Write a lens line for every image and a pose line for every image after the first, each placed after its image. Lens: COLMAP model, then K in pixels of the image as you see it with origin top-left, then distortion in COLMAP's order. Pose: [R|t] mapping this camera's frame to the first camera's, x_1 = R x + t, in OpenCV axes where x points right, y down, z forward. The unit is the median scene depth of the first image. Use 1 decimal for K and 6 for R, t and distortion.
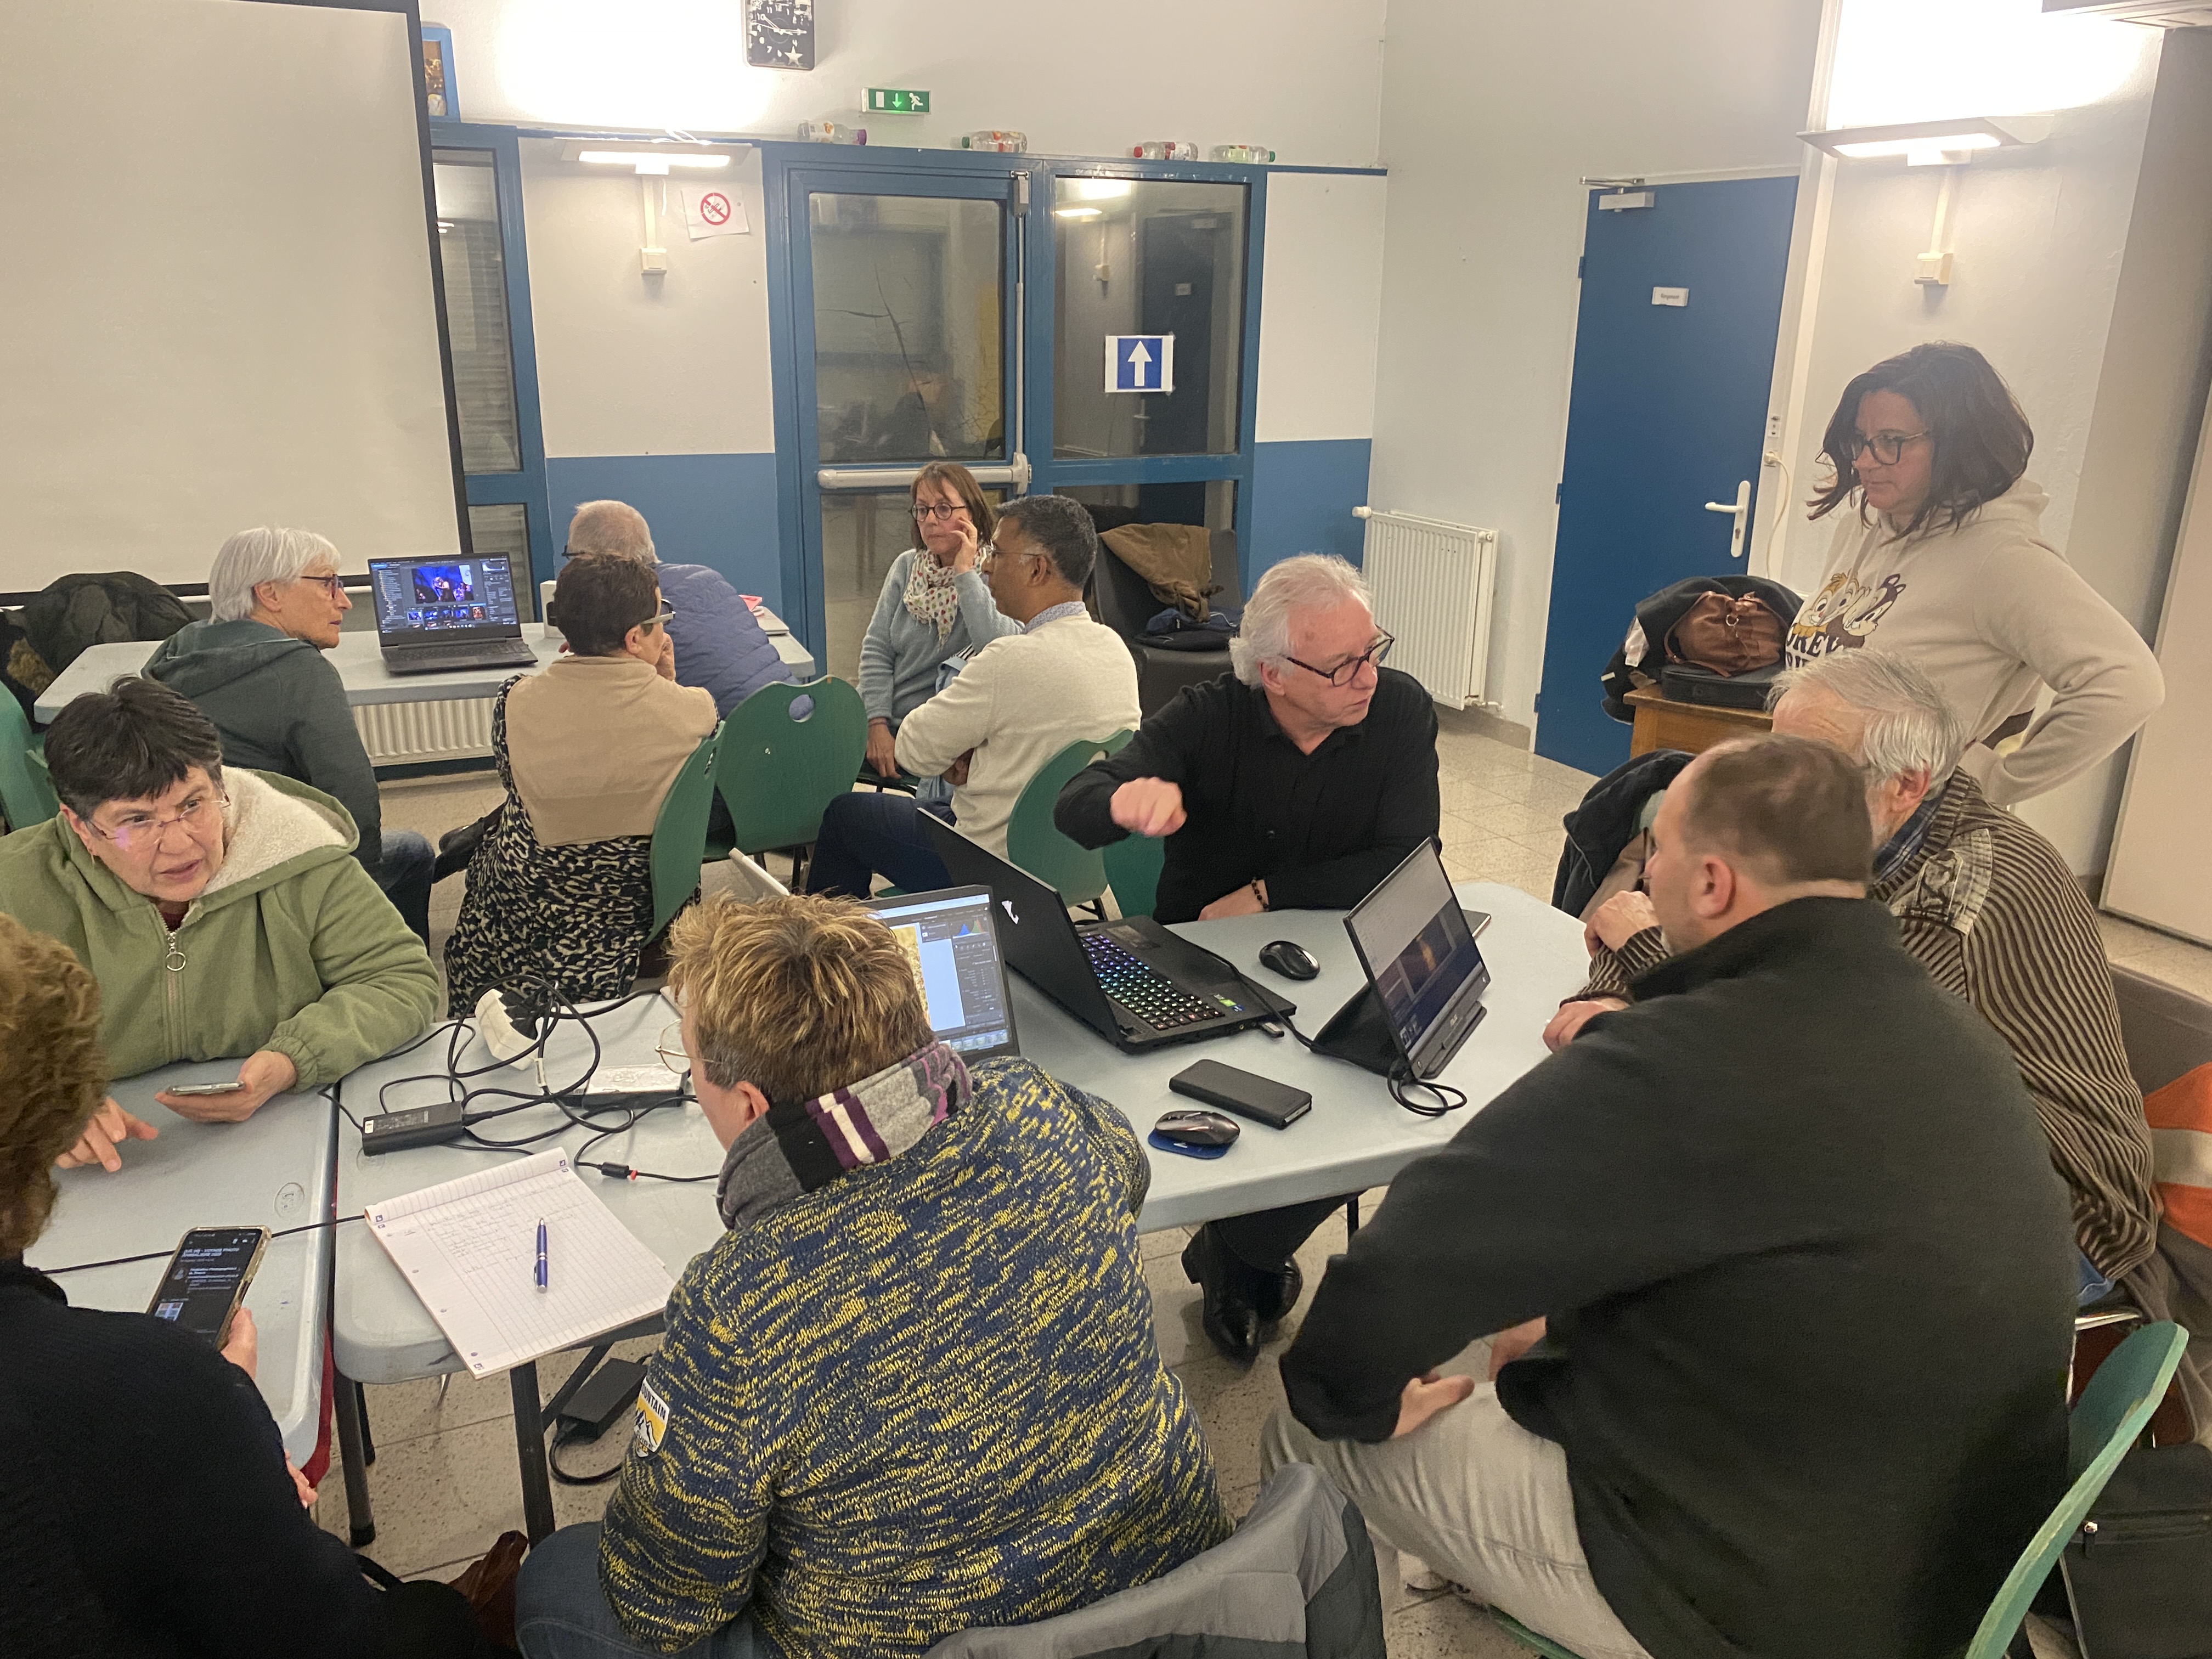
lens RADIAL K [[1709.2, 0, 1106.0], [0, 1709.2, 829.5], [0, 0, 1]] dist [-0.005215, -0.002199]
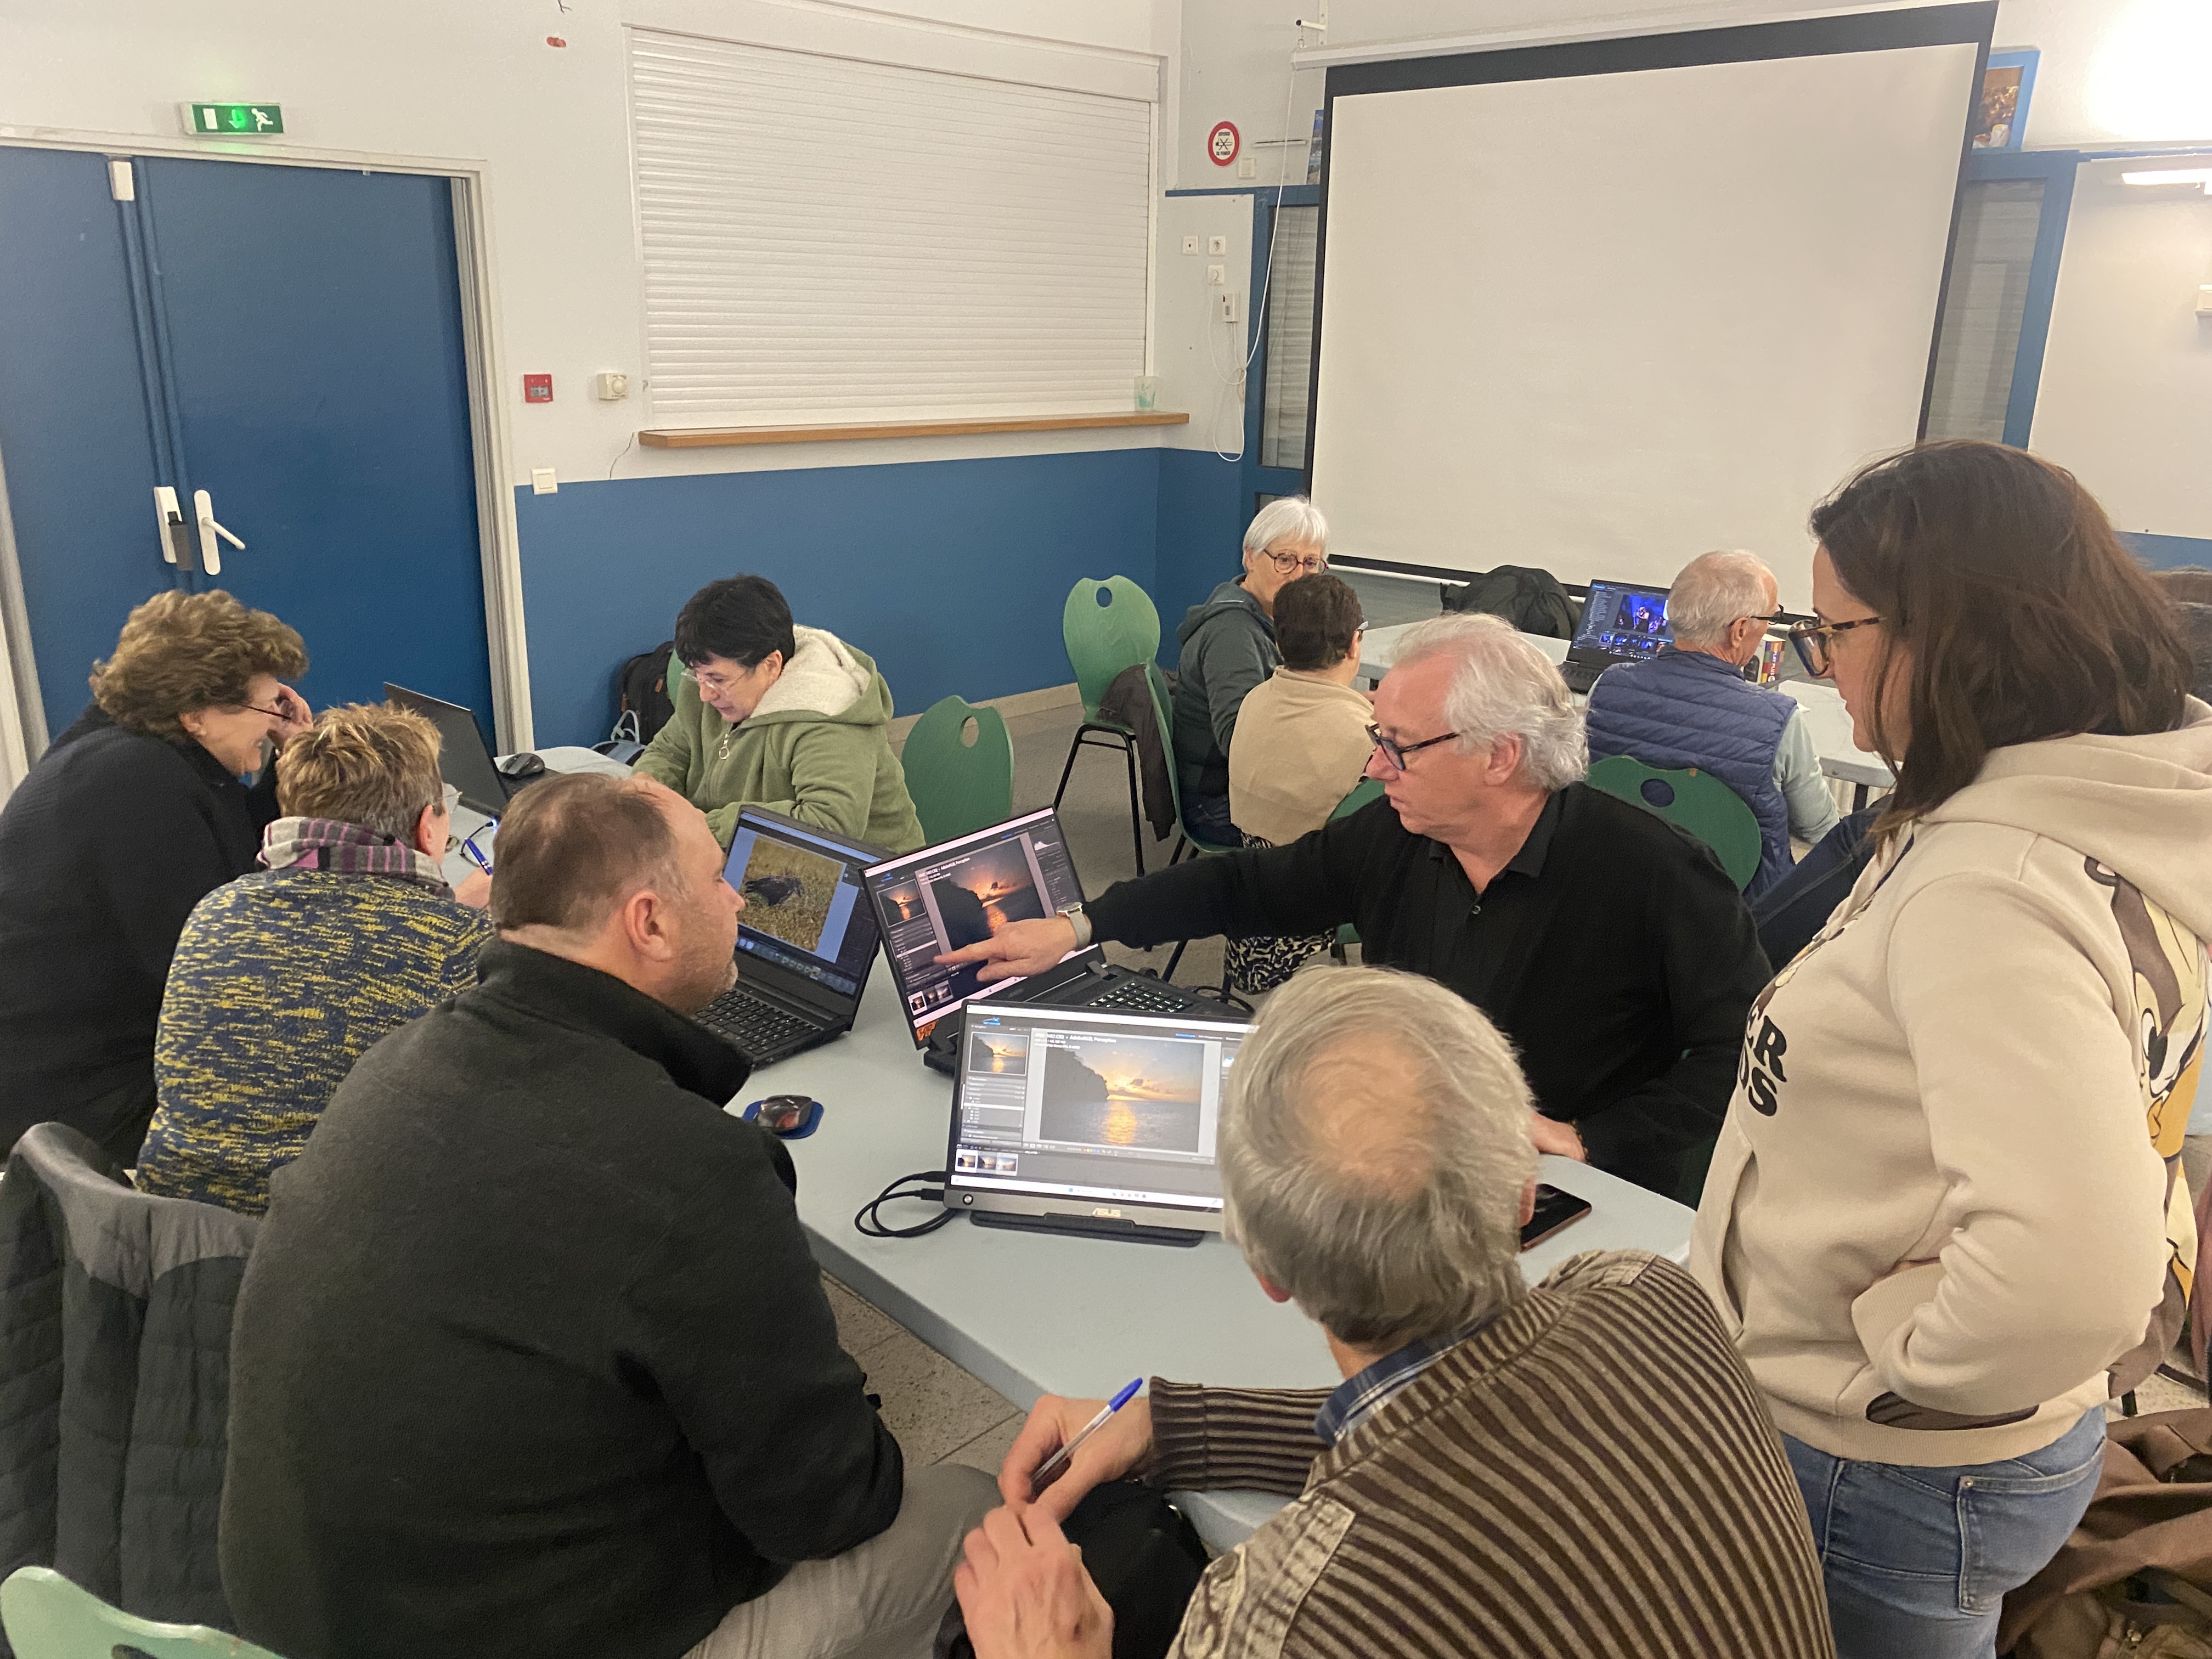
lens RADIAL K [[1709.2, 0, 1106.0], [0, 1709.2, 829.5], [0, 0, 1]] dist [-0.005215, -0.002199]
pose [[0.314220, 0.264389, -0.911792, 1.439292], [-0.294695, 0.940157, 0.171056, -0.310351], [0.902453, 0.214951, 0.373330, 1.074520]]
